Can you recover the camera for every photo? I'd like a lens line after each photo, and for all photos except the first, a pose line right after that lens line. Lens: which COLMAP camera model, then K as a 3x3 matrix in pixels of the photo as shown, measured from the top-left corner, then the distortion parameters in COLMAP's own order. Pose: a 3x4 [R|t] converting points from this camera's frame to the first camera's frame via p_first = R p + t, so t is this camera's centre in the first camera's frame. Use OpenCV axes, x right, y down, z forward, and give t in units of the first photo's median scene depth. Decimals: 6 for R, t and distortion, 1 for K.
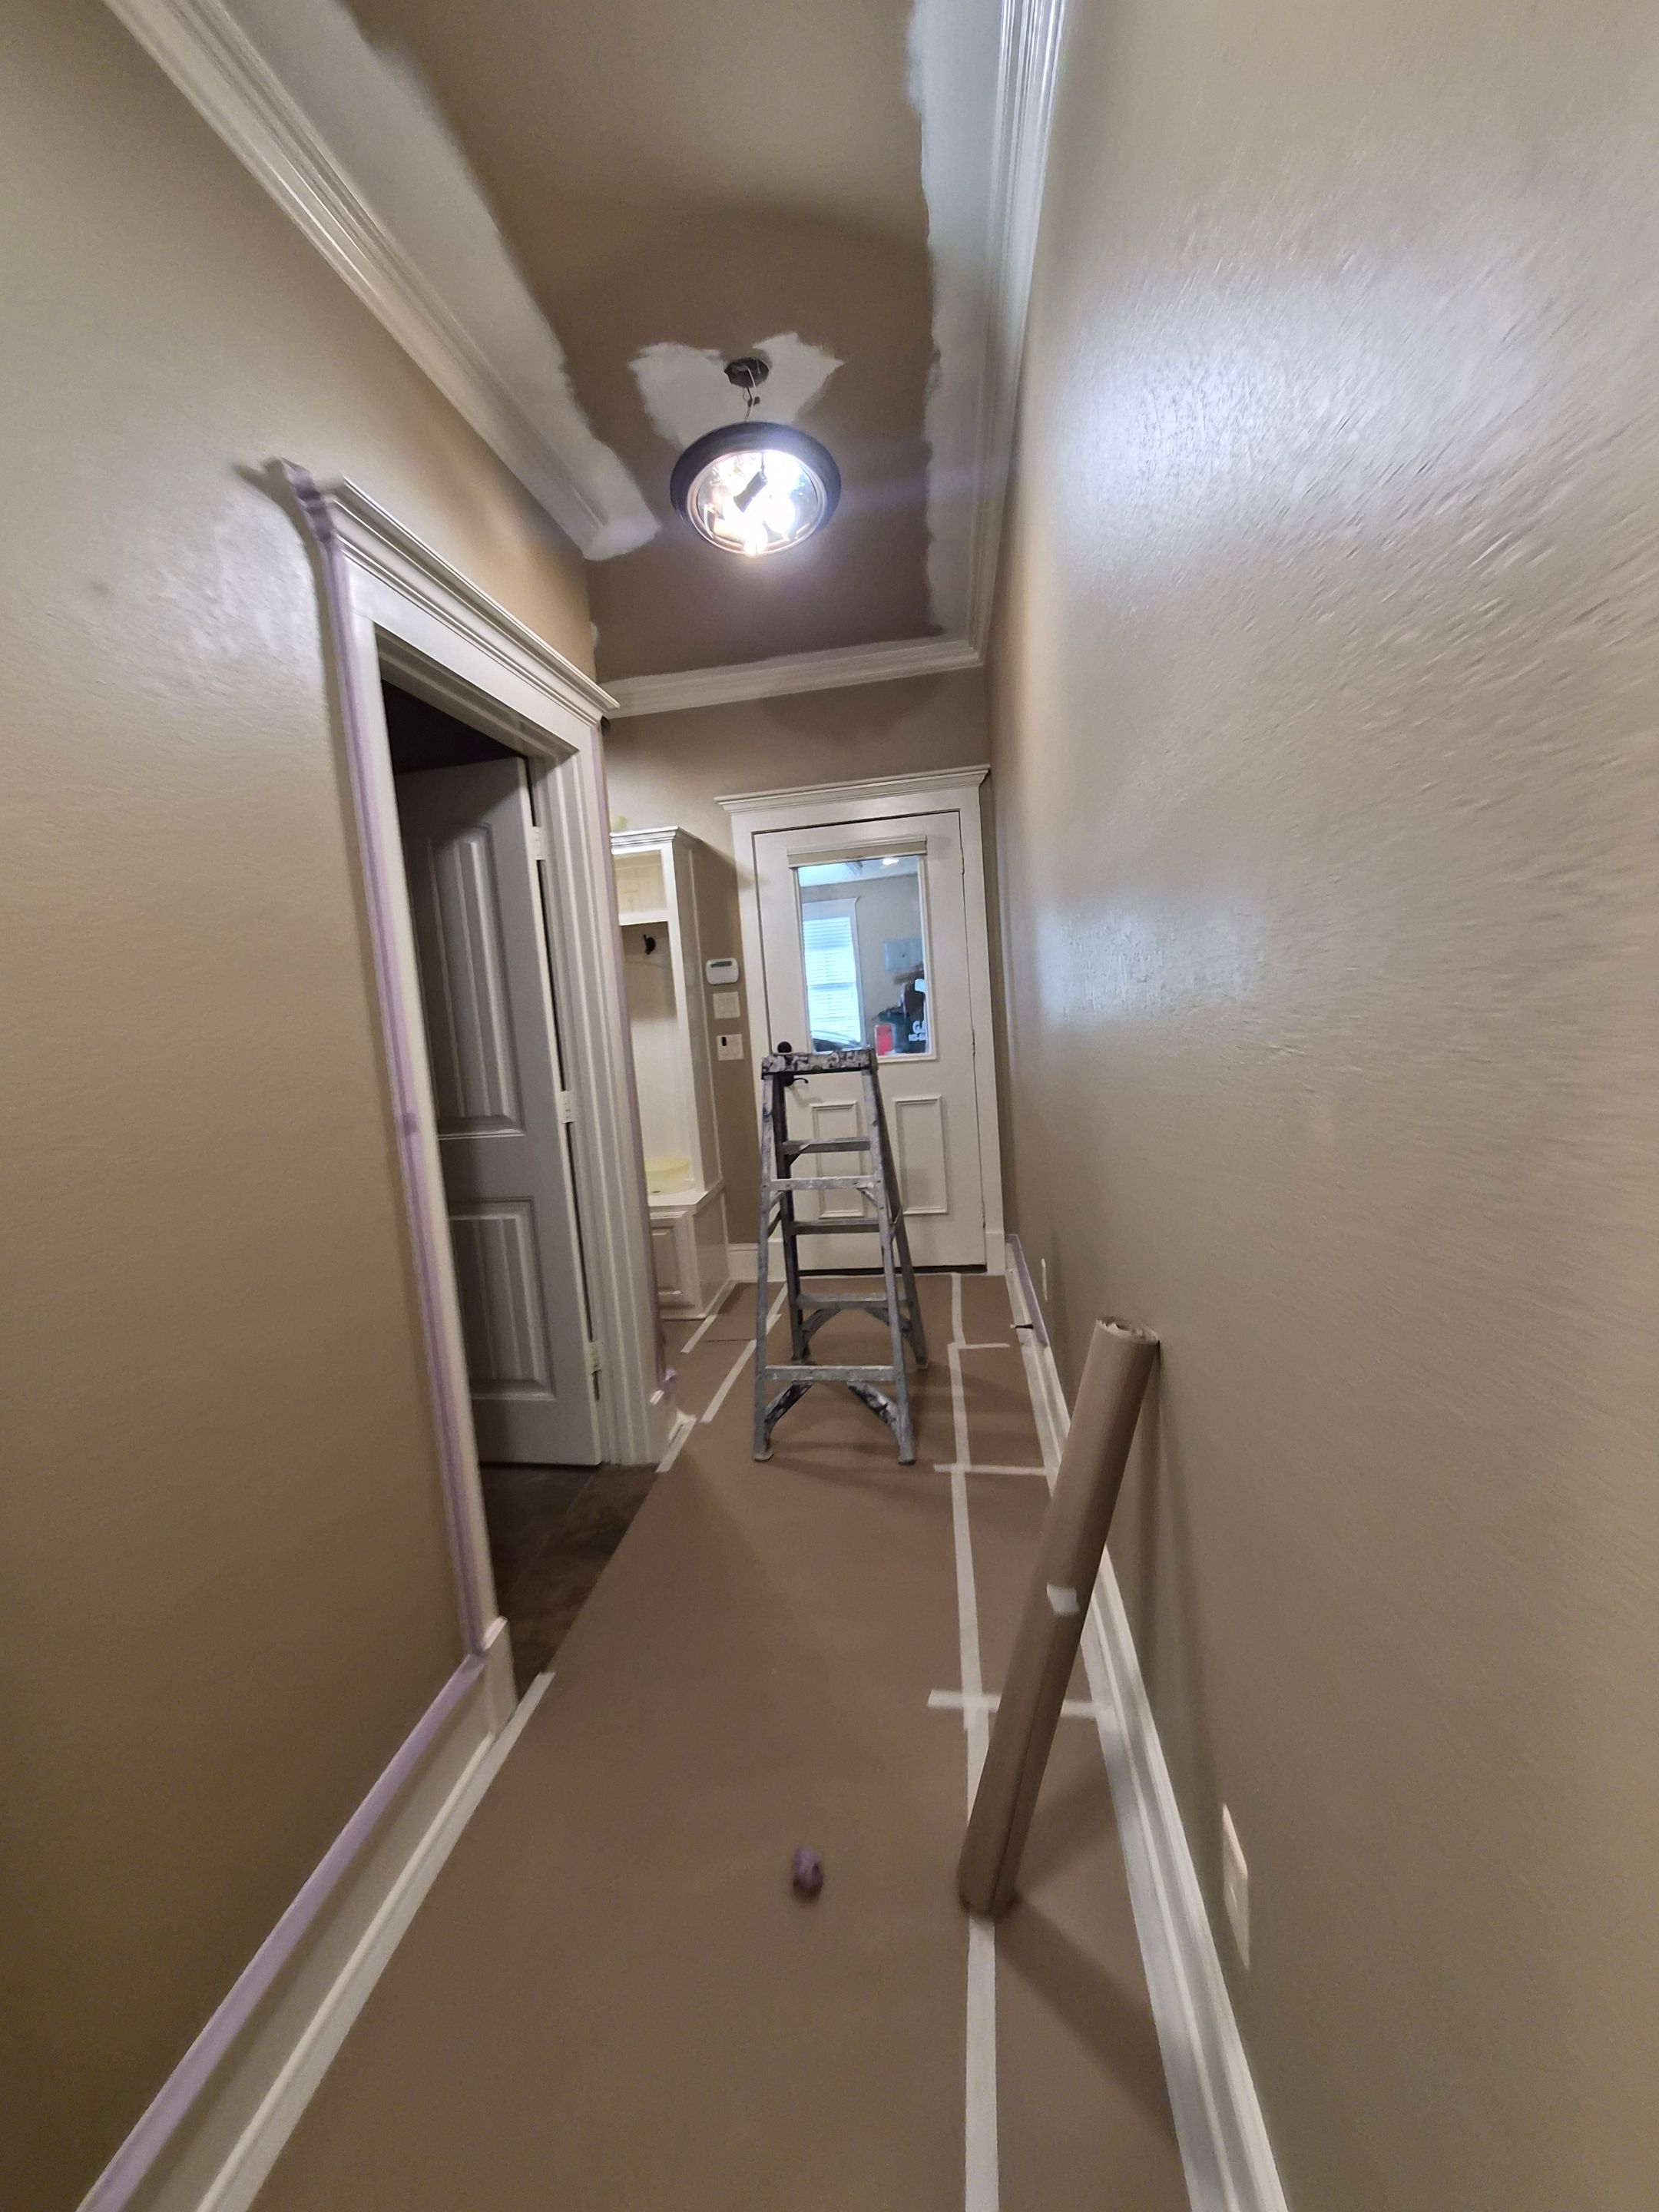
lens RADIAL K [[954.6, 0, 774.0], [0, 954.6, 1096.4], [0, 0, 1]] dist [-0.027608, 0.000206]
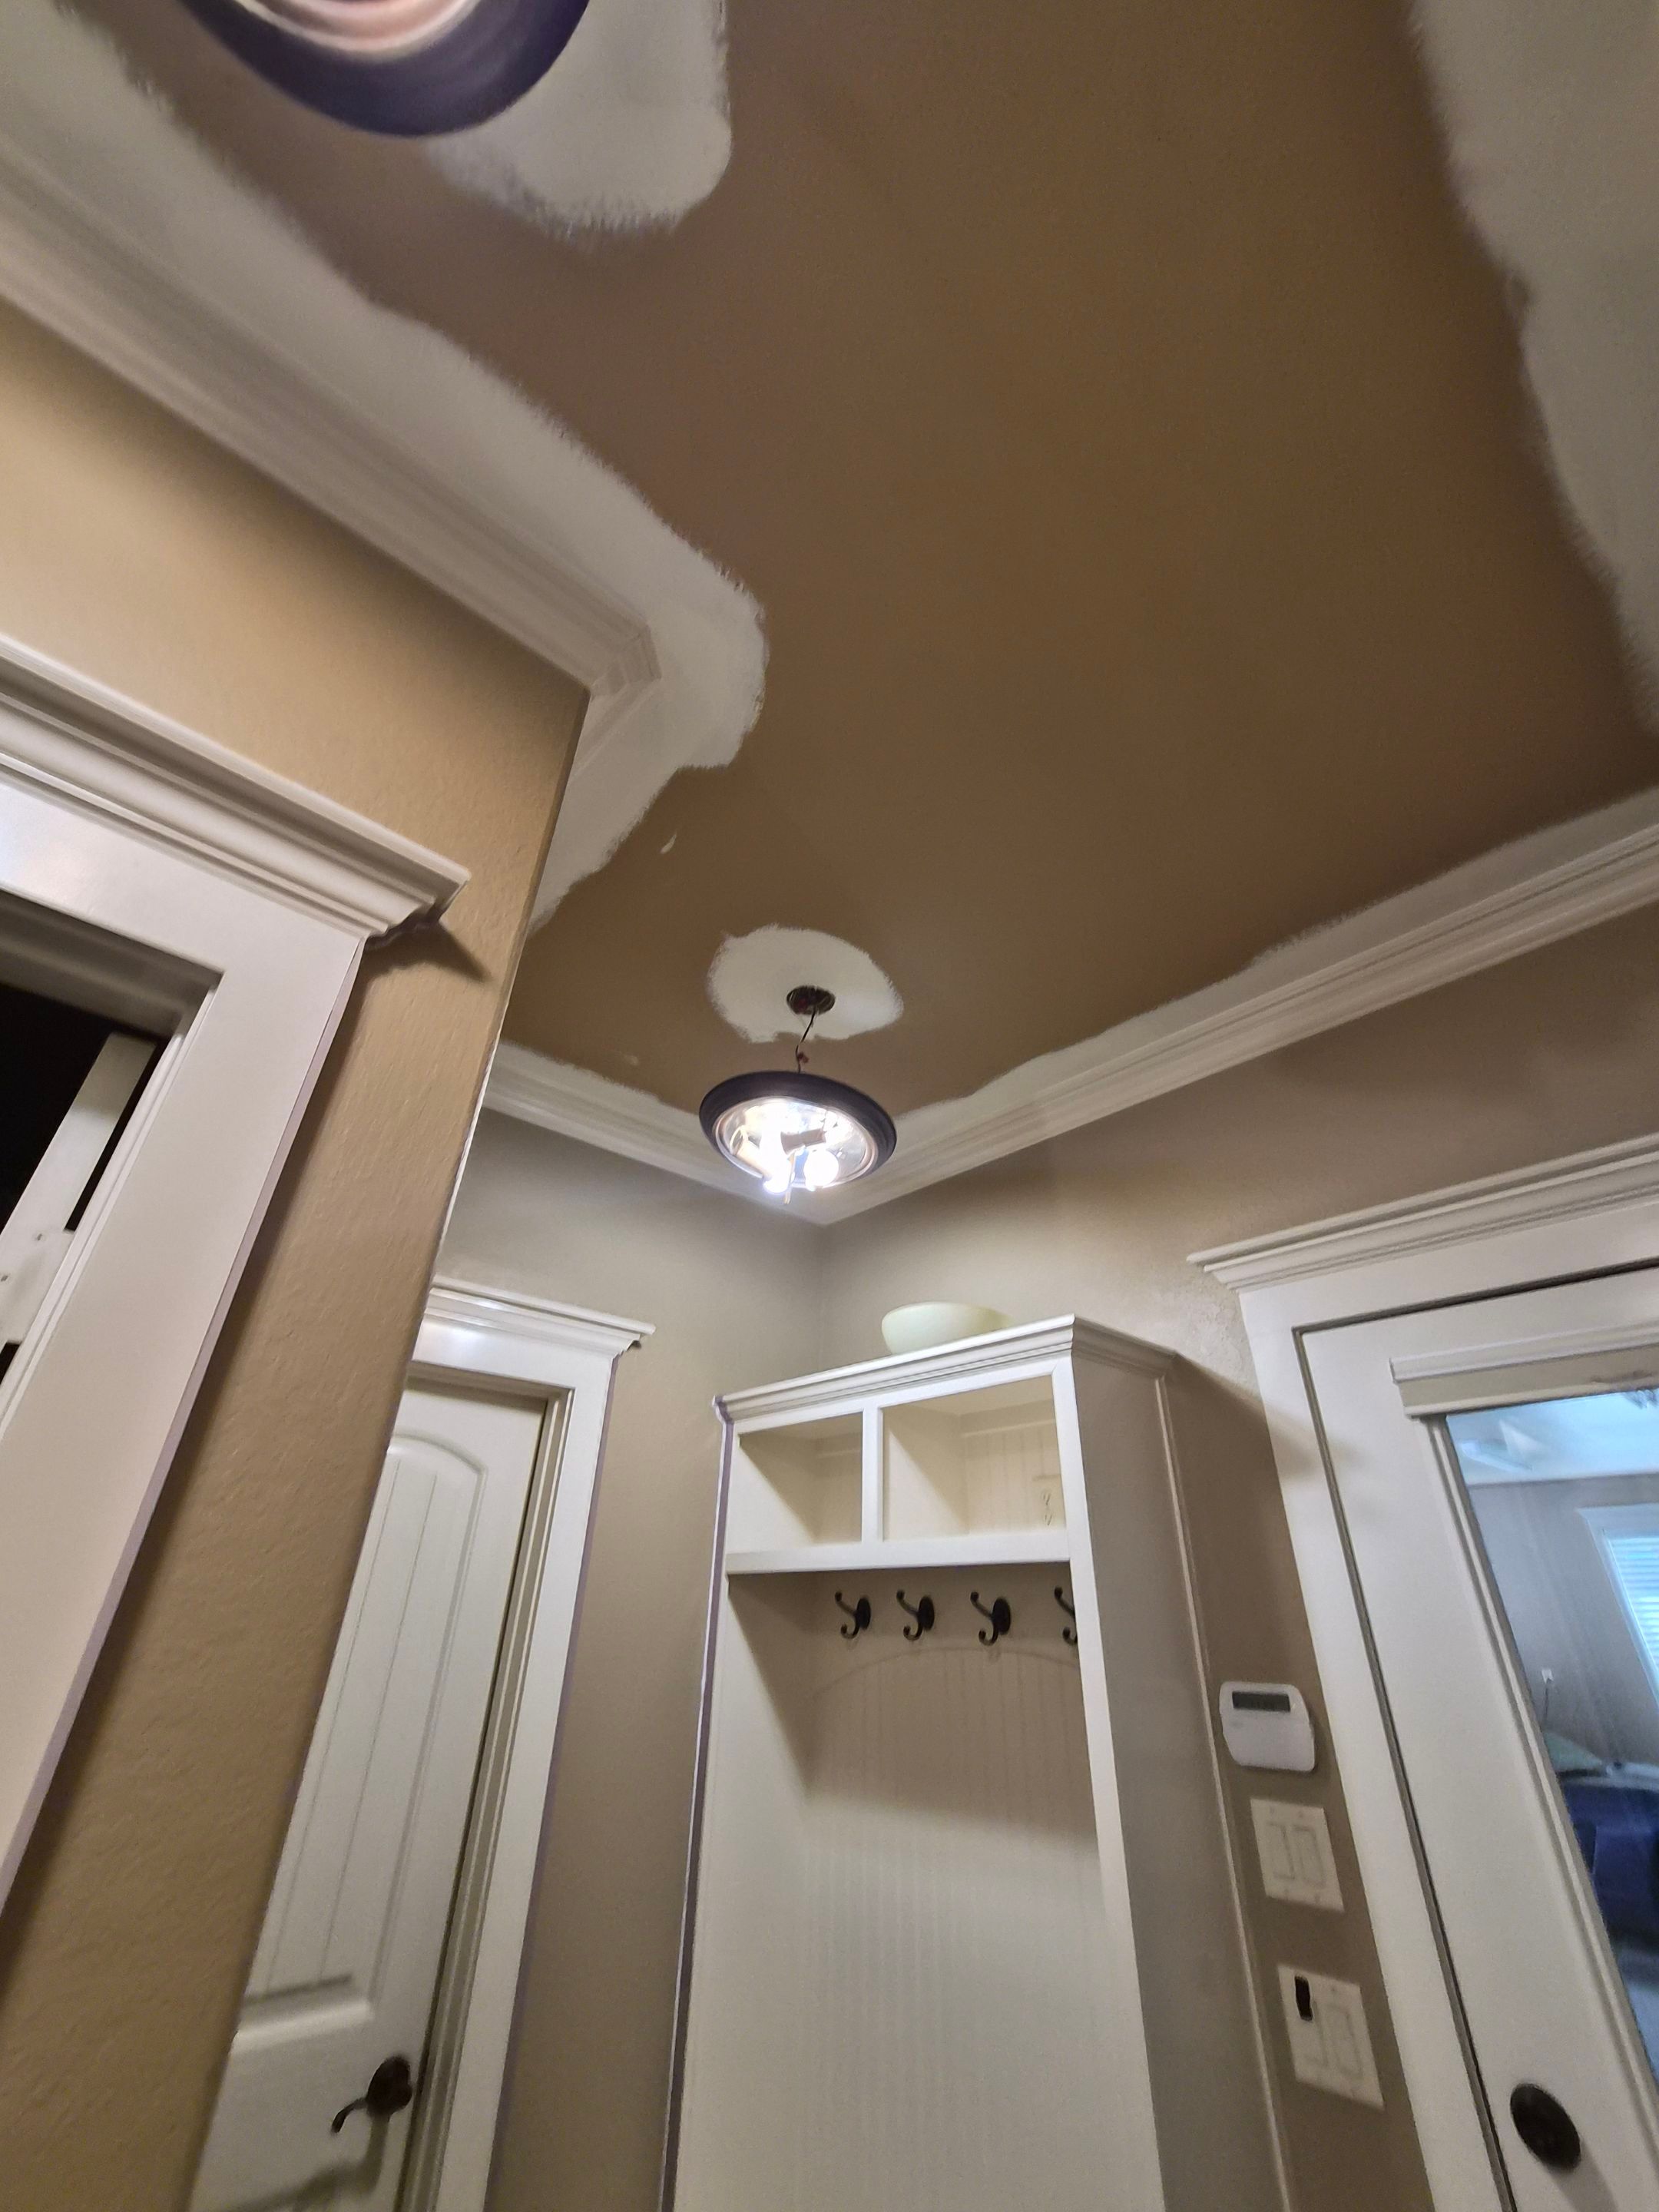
lens RADIAL K [[918.6, 0, 868.3], [0, 918.6, 1024.7], [0, 0, 1]] dist [0.000925, 0.000135]
pose [[0.804888, -0.243226, -0.541291, 0.101212], [-0.144725, 0.804147, -0.576543, -0.162209], [0.575508, 0.542391, 0.612048, 0.744577]]
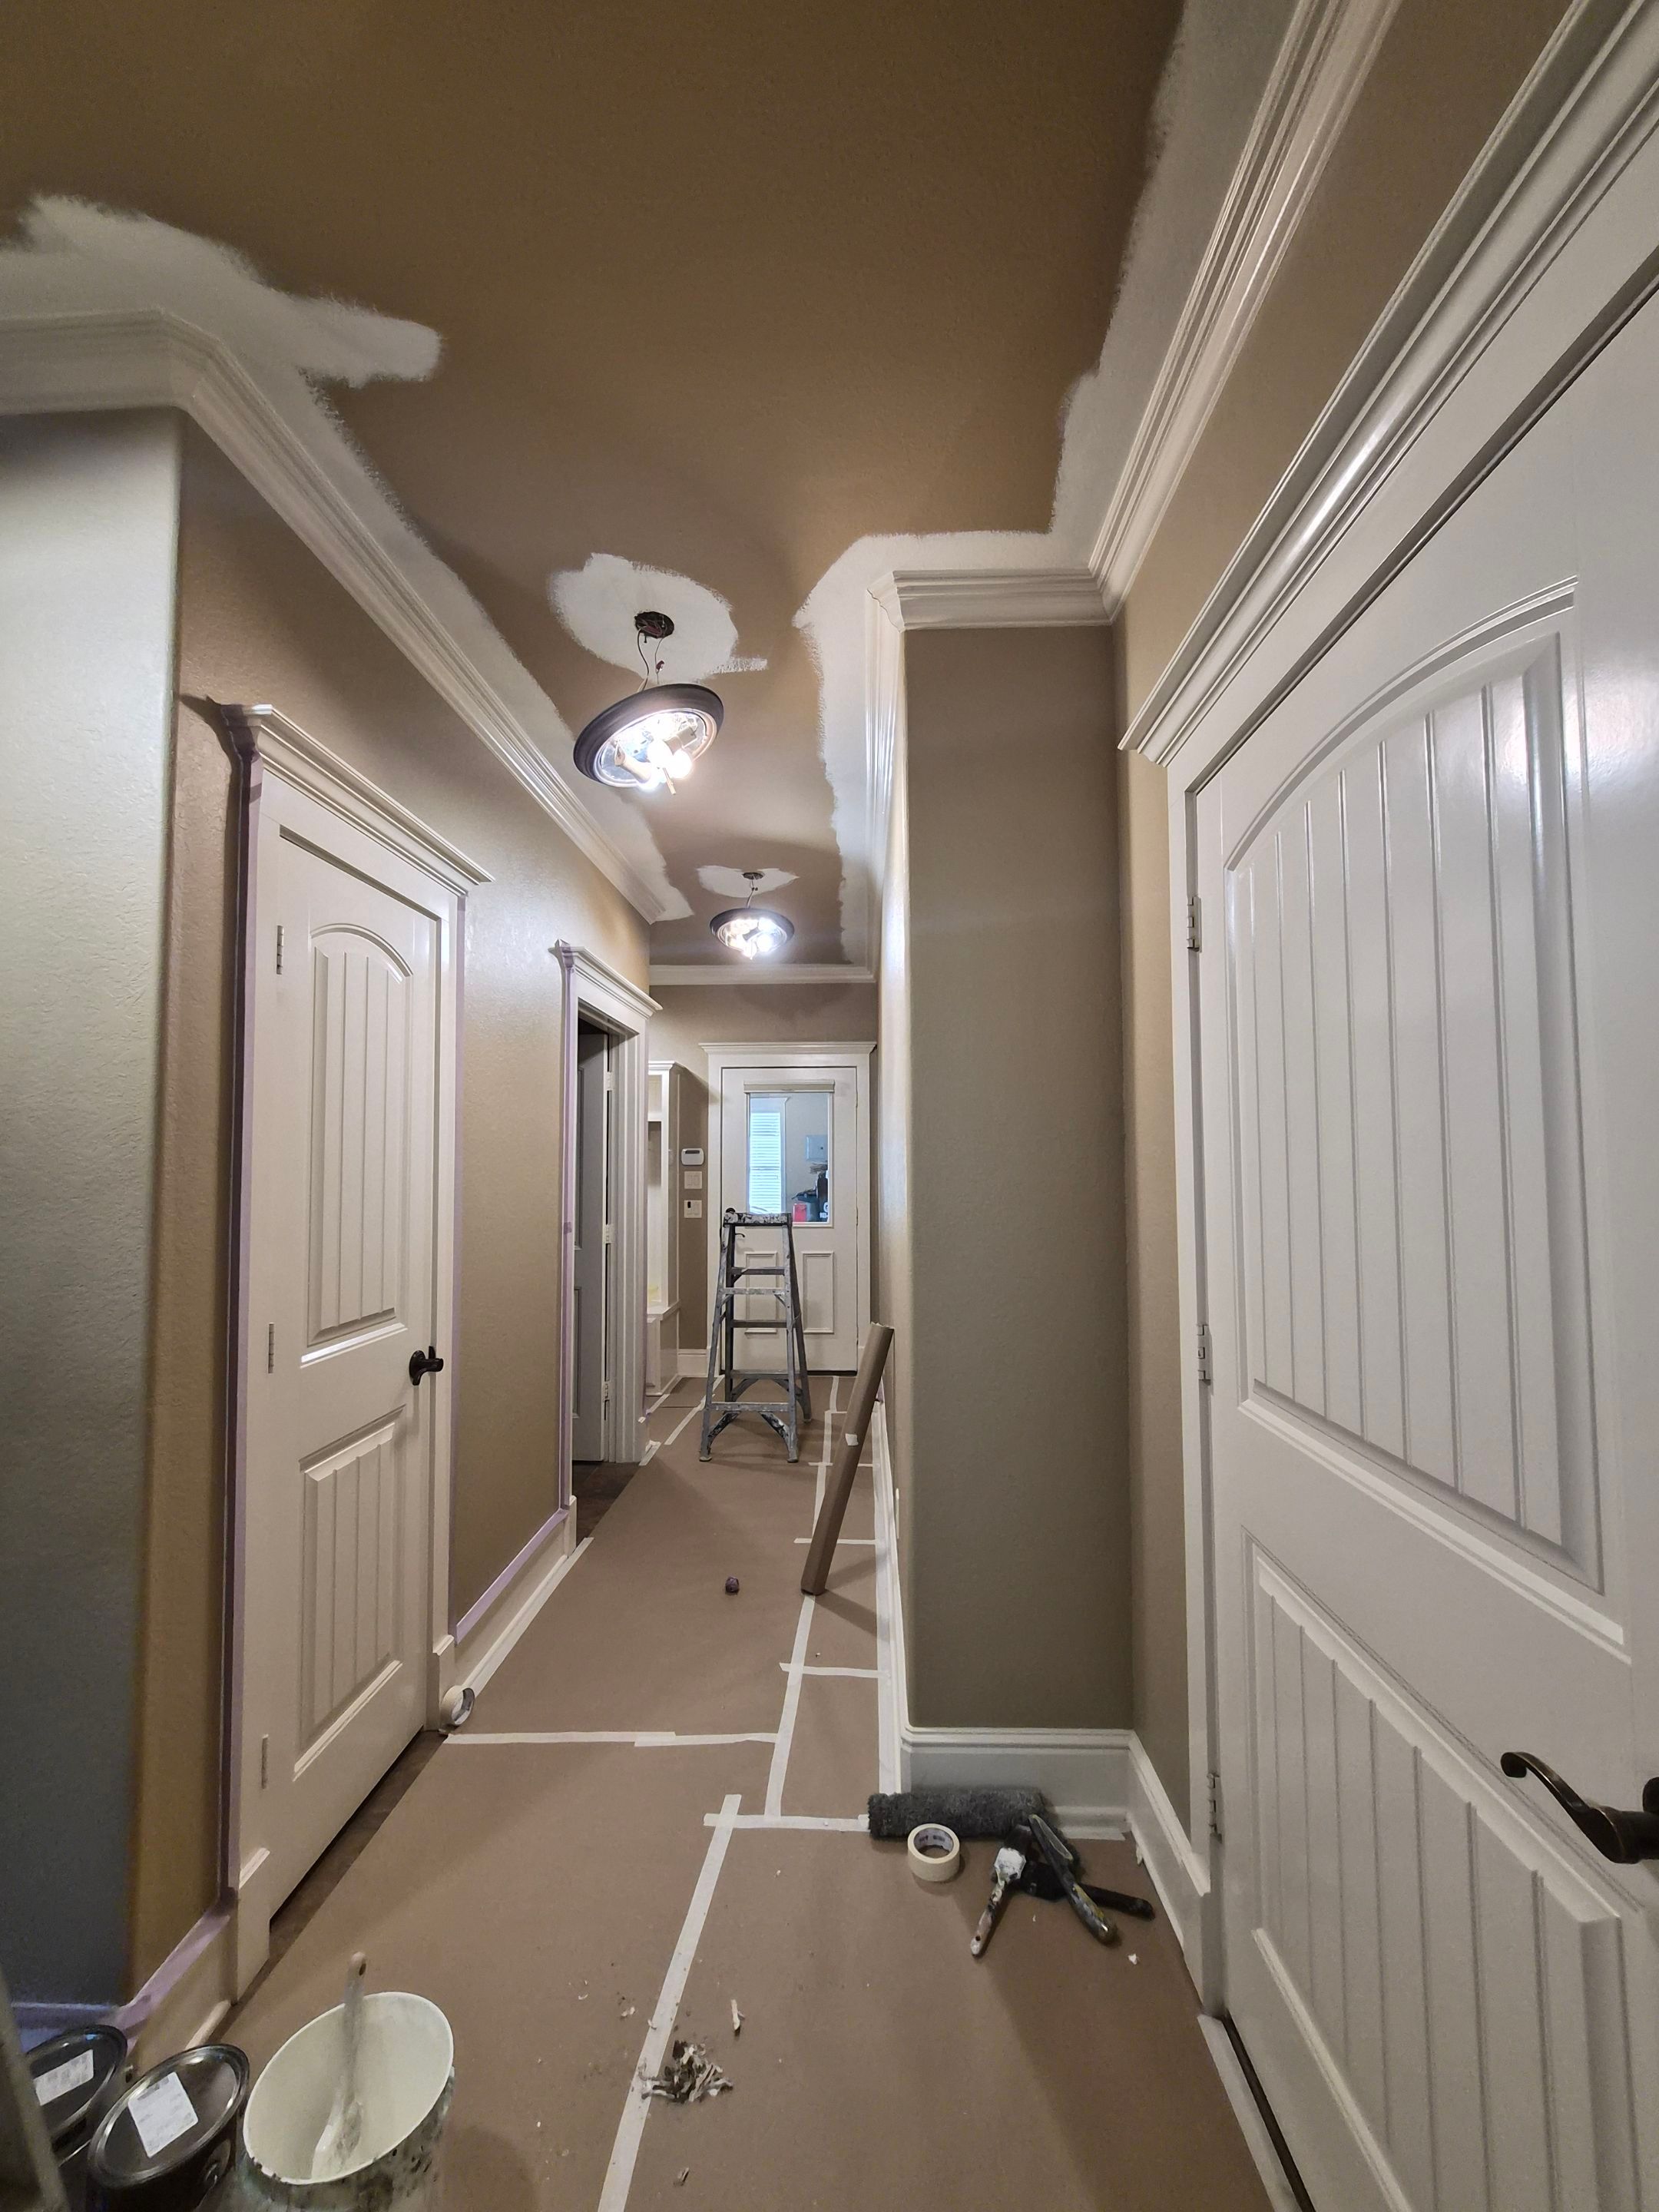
lens RADIAL K [[935.3, 0, 829.5], [0, 935.3, 1106.0], [0, 0, 1]] dist [0.003593, 0.000477]
pose [[0.987322, 0.087906, 0.132163, -0.057690], [-0.062936, 0.981197, -0.182462, 0.055893], [-0.145718, 0.171831, 0.974290, -0.600089]]
